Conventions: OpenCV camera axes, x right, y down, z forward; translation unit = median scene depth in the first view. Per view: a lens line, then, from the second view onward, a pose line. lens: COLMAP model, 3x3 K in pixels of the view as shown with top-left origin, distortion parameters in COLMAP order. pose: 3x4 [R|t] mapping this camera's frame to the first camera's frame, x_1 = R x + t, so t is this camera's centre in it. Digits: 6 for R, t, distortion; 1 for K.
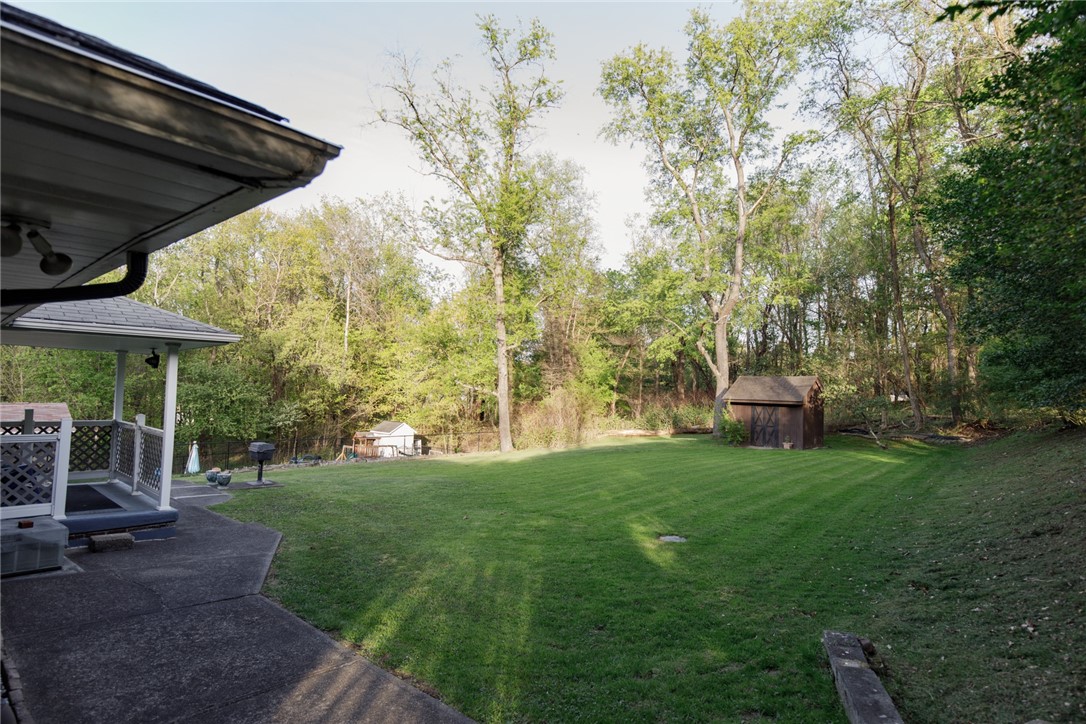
lens RADIAL K [[593.1, 0, 543.0], [0, 593.1, 362.0], [0, 0, 1]] dist [0.002332, 0.000718]
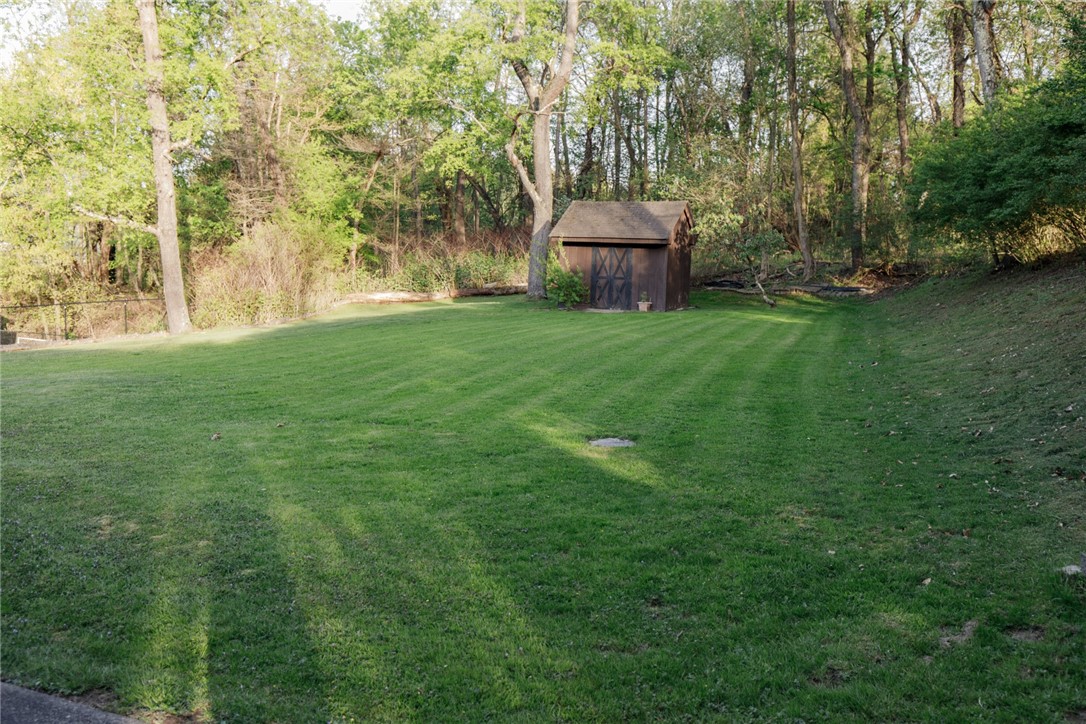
lens RADIAL K [[927.6, 0, 546.9], [0, 927.6, 374.0], [0, 0, 1]] dist [0.007352, -0.000572]
pose [[0.938010, -0.050701, 0.342881, -0.043682], [-0.016434, 0.981626, 0.190108, 0.015820], [-0.346220, -0.183958, 0.919941, 0.051921]]
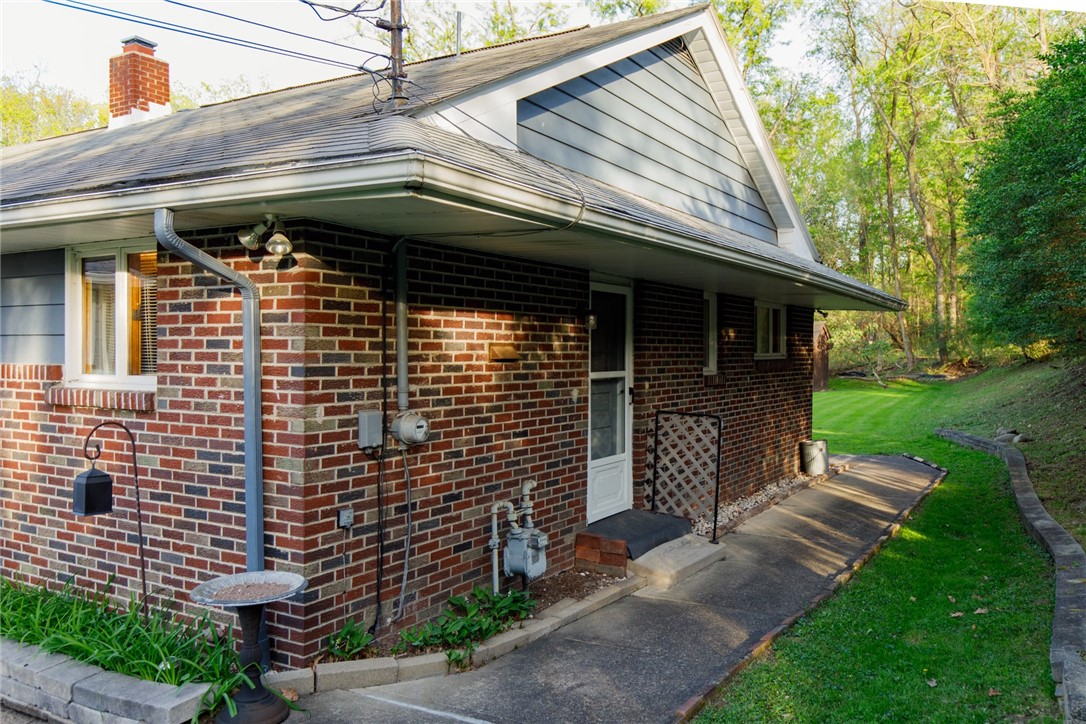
lens RADIAL K [[875.0, 0, 543.0], [0, 875.0, 362.0], [0, 0, 1]] dist [0.008344, 0.002438]
pose [[0.979112, -0.030648, 0.200999, -0.285379], [0.015766, 0.997042, 0.075230, -0.025806], [-0.202710, -0.070490, 0.976698, -0.349001]]
